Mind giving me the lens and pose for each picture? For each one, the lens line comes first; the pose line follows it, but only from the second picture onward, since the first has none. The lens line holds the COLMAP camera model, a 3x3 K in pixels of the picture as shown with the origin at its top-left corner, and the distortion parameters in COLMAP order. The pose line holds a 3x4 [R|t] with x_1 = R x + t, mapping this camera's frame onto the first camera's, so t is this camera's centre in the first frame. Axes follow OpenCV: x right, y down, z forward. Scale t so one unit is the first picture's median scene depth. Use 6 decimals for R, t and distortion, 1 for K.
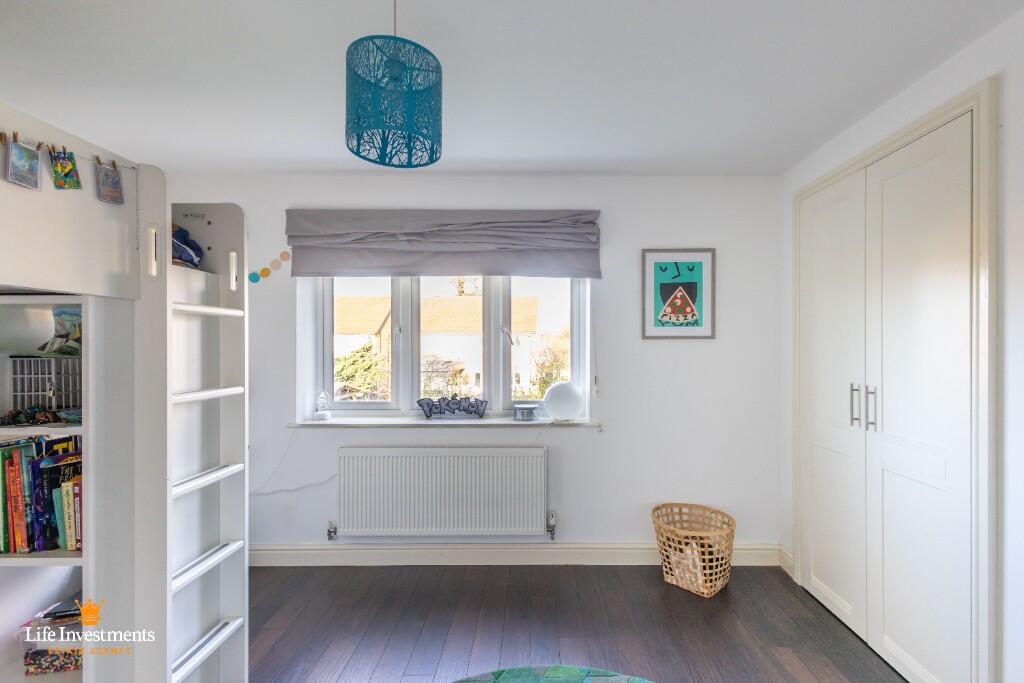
lens RADIAL K [[482.3, 0, 531.1], [0, 482.3, 351.7], [0, 0, 1]] dist [0.005845, 0.000028]
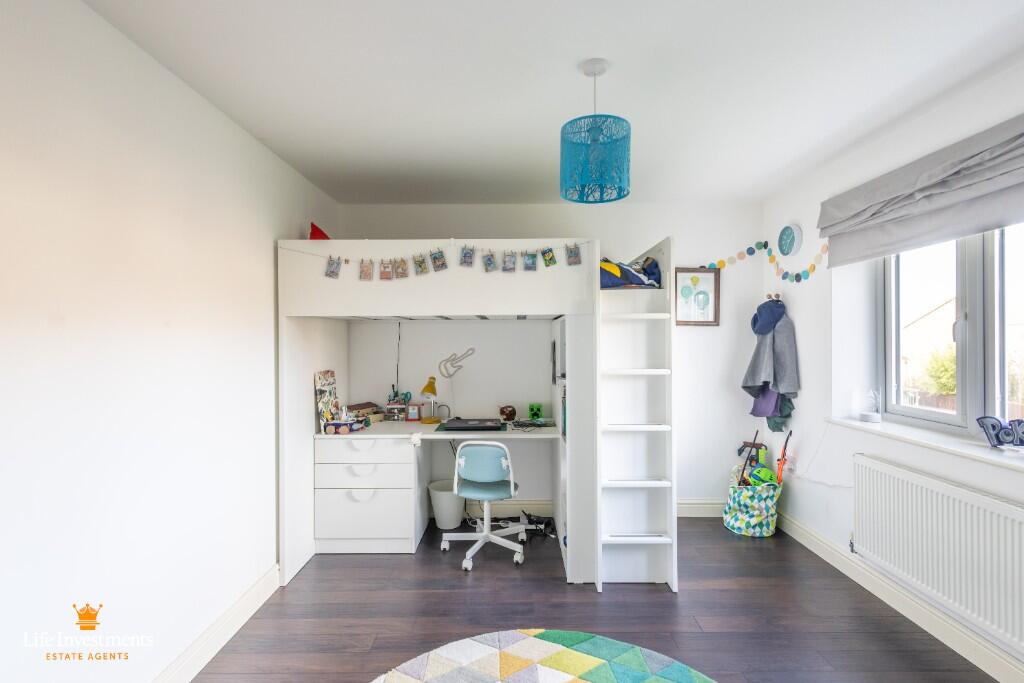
lens RADIAL K [[482.3, 0, 511.2], [0, 482.3, 356.2], [0, 0, 1]] dist [0.005845, 0.000028]
pose [[-0.008168, 0.035749, -0.999327, 0.496839], [-0.008840, 0.999319, 0.035821, -0.006867], [0.999928, 0.009127, -0.007846, 0.363916]]
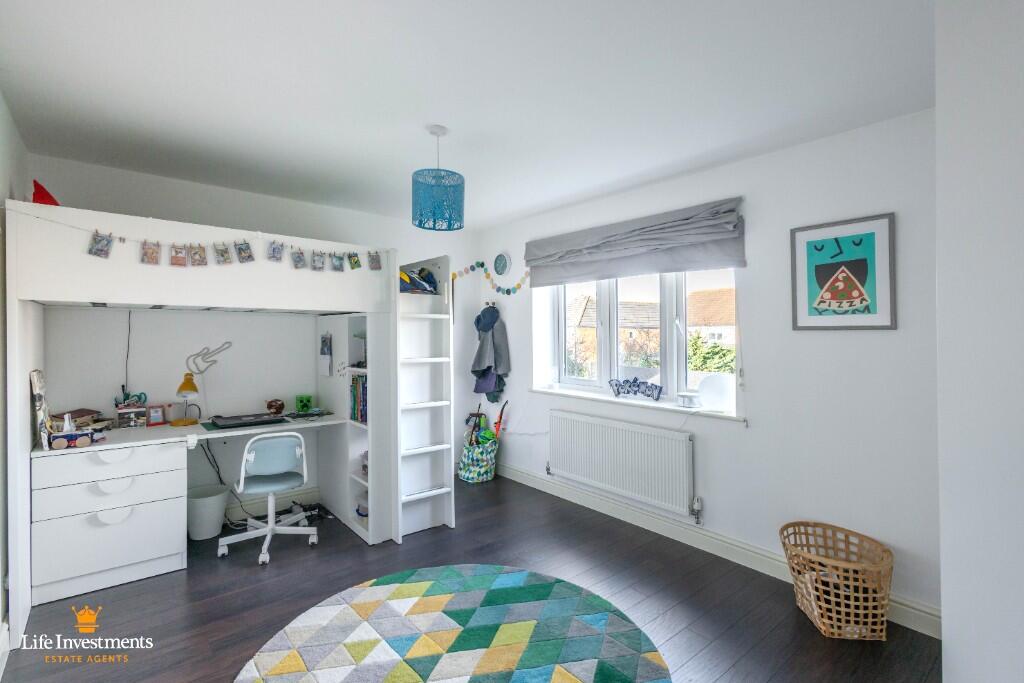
lens RADIAL K [[482.3, 0, 511.9], [0, 482.3, 349.2], [0, 0, 1]] dist [0.005845, 0.000028]
pose [[0.634127, 0.027804, -0.772729, 0.595810], [-0.017614, 0.999613, 0.021513, -0.000859], [0.773029, -0.000032, 0.634371, 0.035718]]
